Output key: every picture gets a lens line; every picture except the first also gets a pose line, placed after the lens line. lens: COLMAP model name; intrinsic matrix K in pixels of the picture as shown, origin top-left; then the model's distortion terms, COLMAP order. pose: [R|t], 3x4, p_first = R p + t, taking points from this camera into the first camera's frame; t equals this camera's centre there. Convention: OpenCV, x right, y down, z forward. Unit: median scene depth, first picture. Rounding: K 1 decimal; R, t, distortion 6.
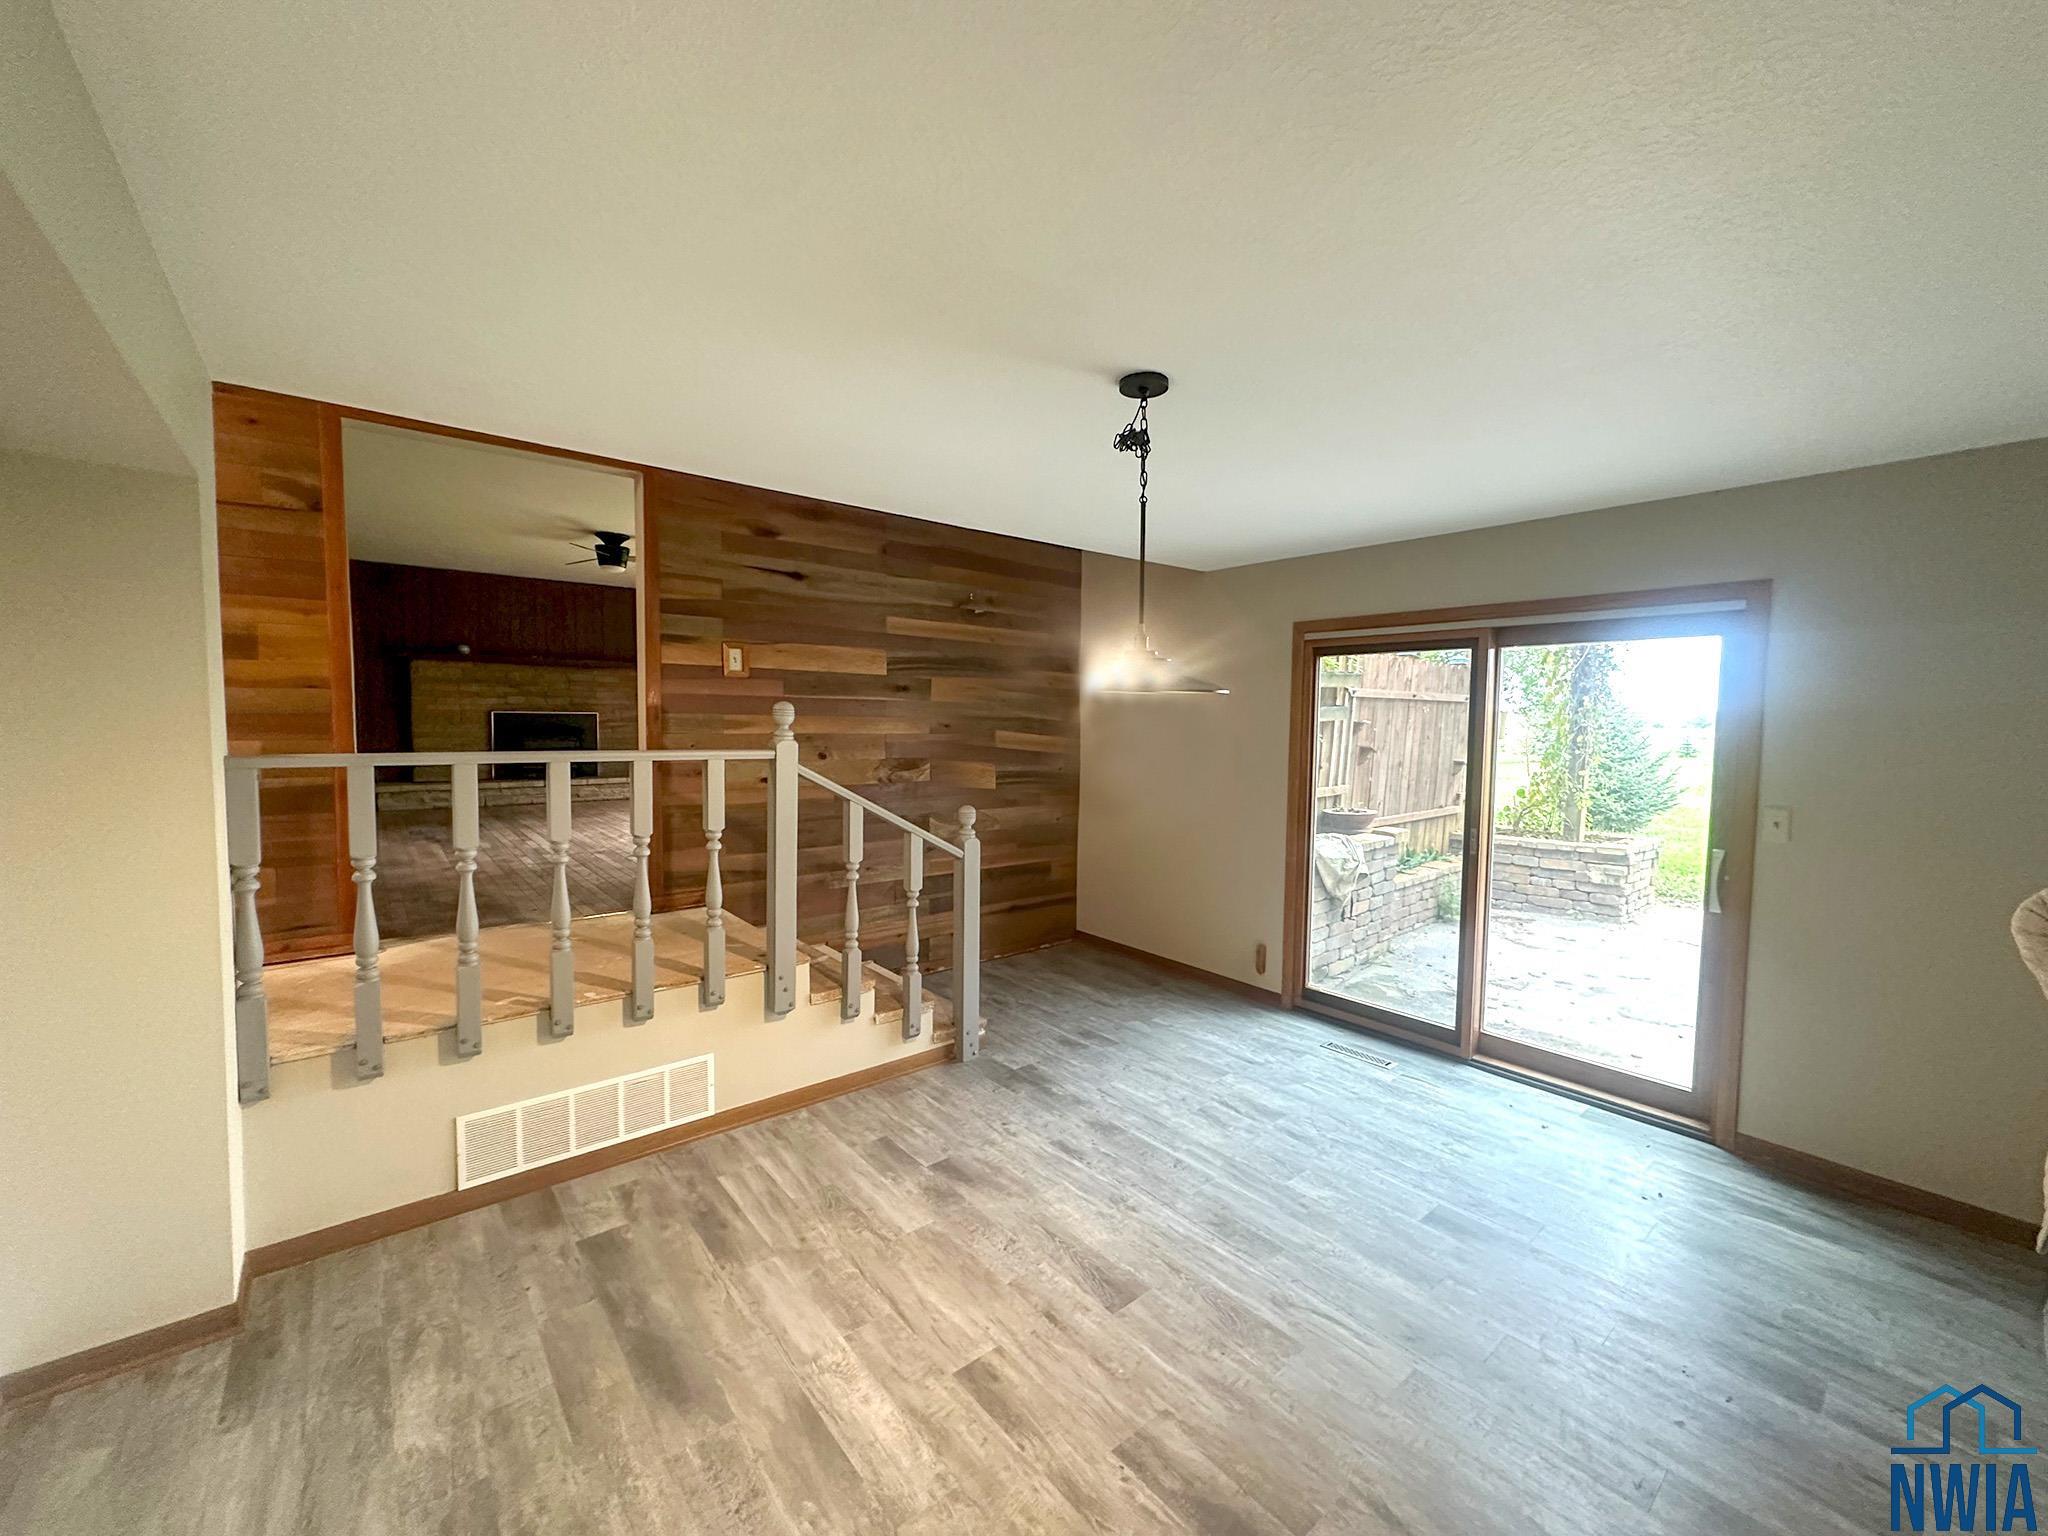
lens RADIAL K [[817.6, 0, 1030.4], [0, 817.6, 763.2], [0, 0, 1]] dist [-0.000189, 0.000061]
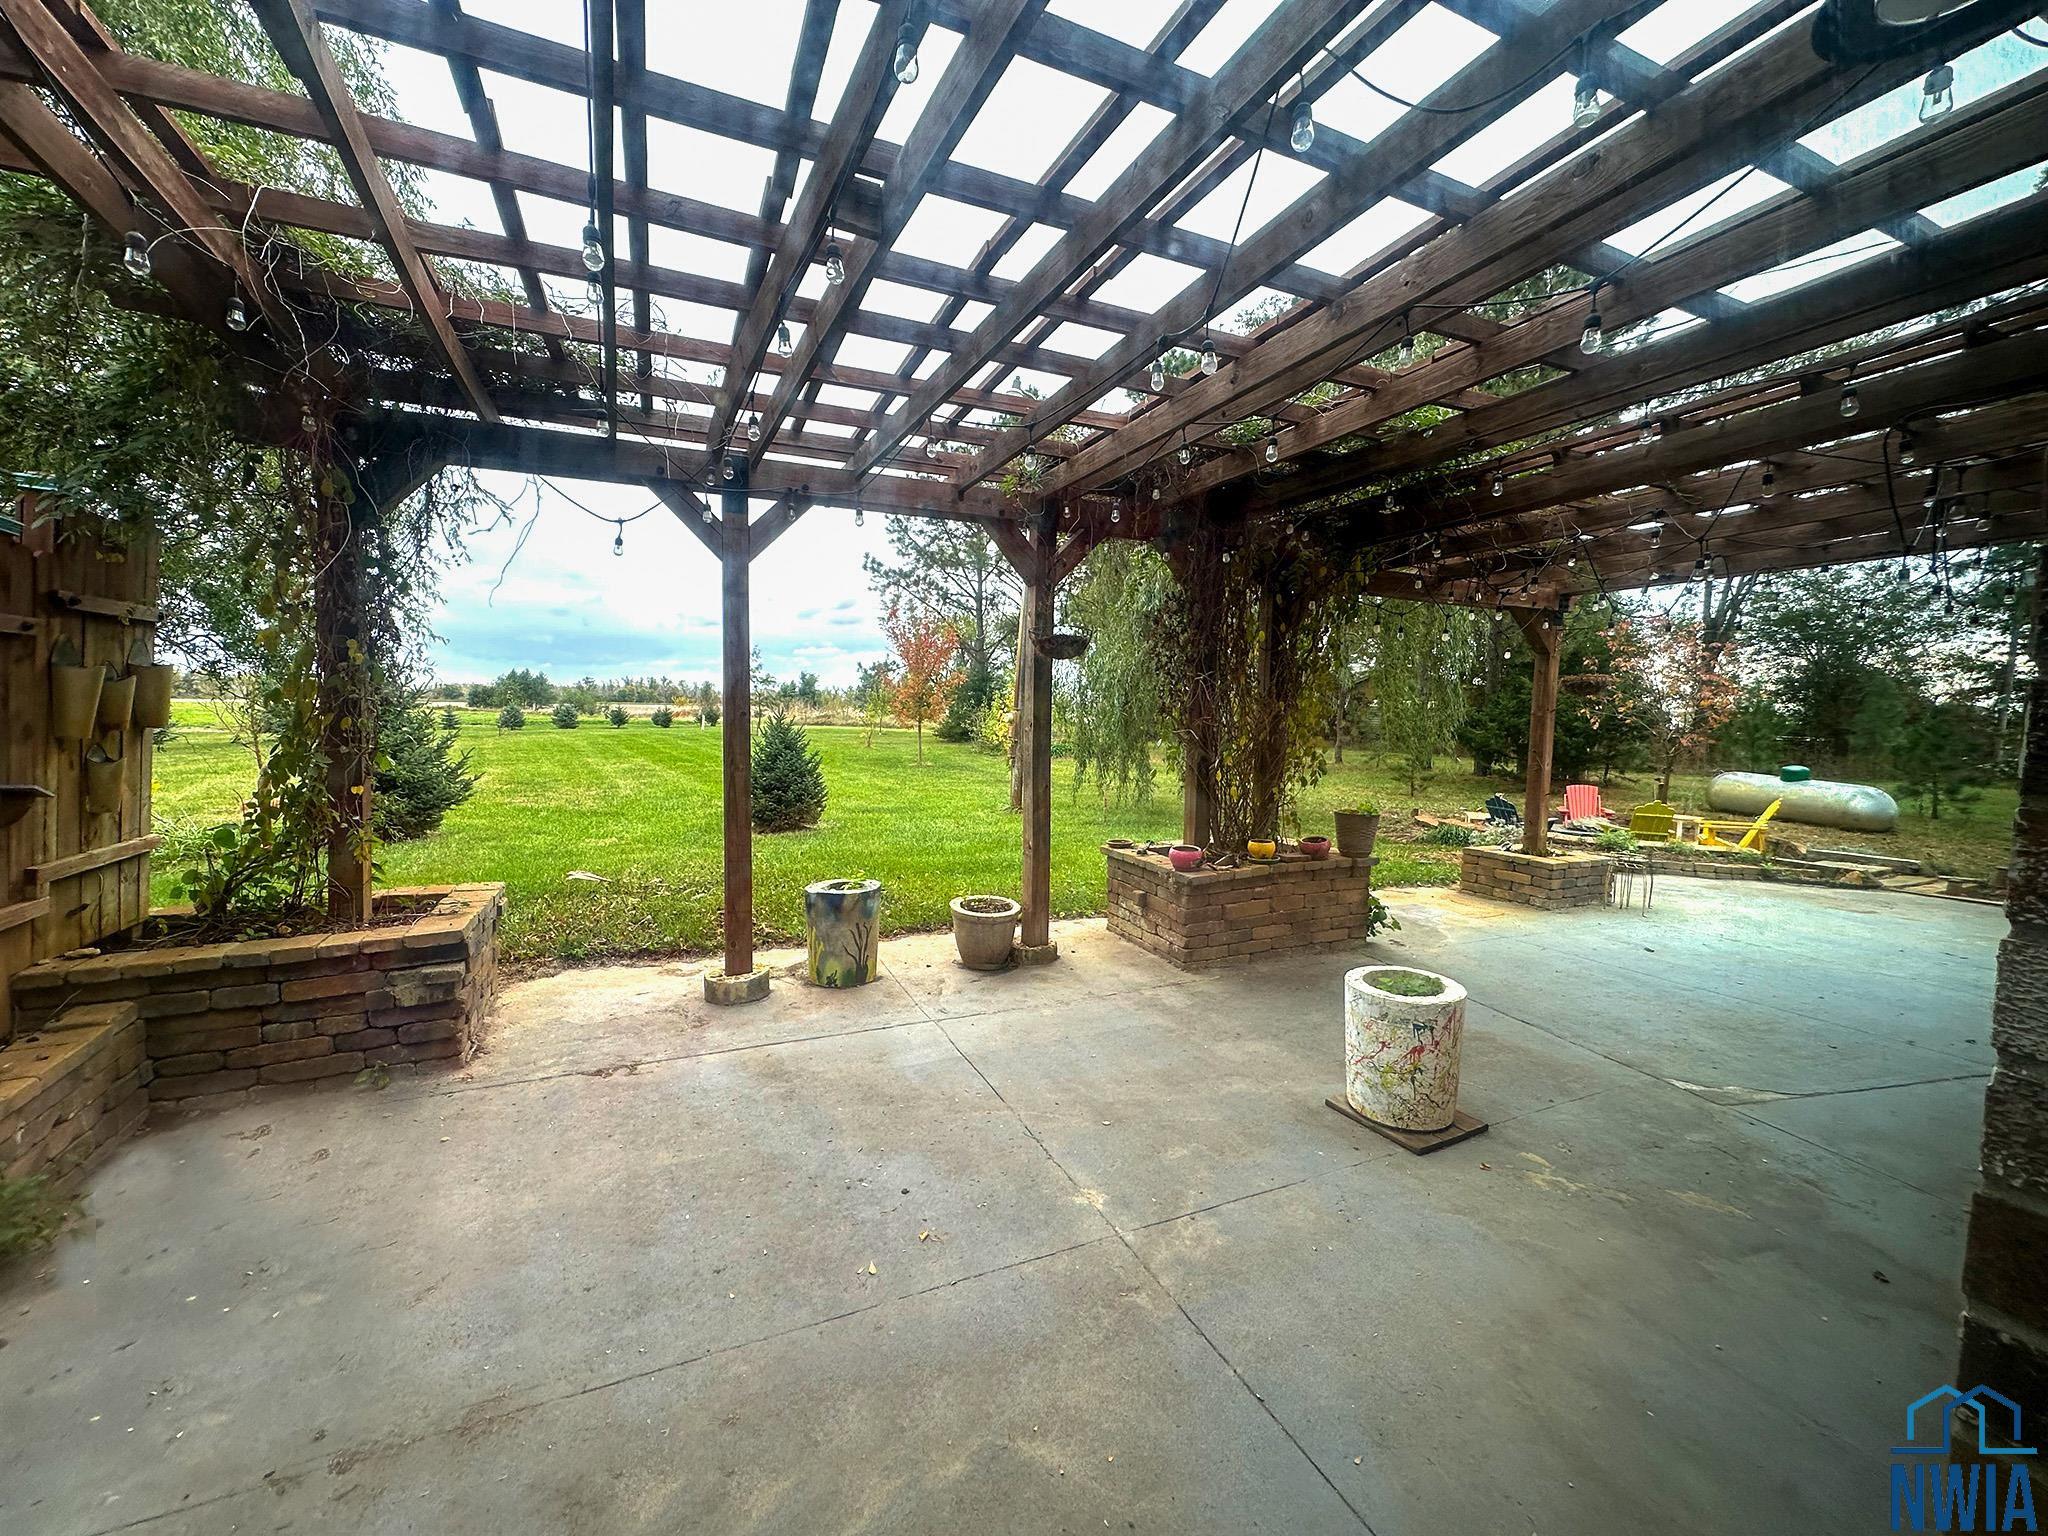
lens RADIAL K [[817.6, 0, 1025.6], [0, 817.6, 766.0], [0, 0, 1]] dist [-0.000189, 0.000061]
pose [[0.269758, -0.077420, 0.959811, 0.303682], [0.038399, 0.996835, 0.069614, -0.023438], [-0.962162, 0.018077, 0.271877, 0.467614]]
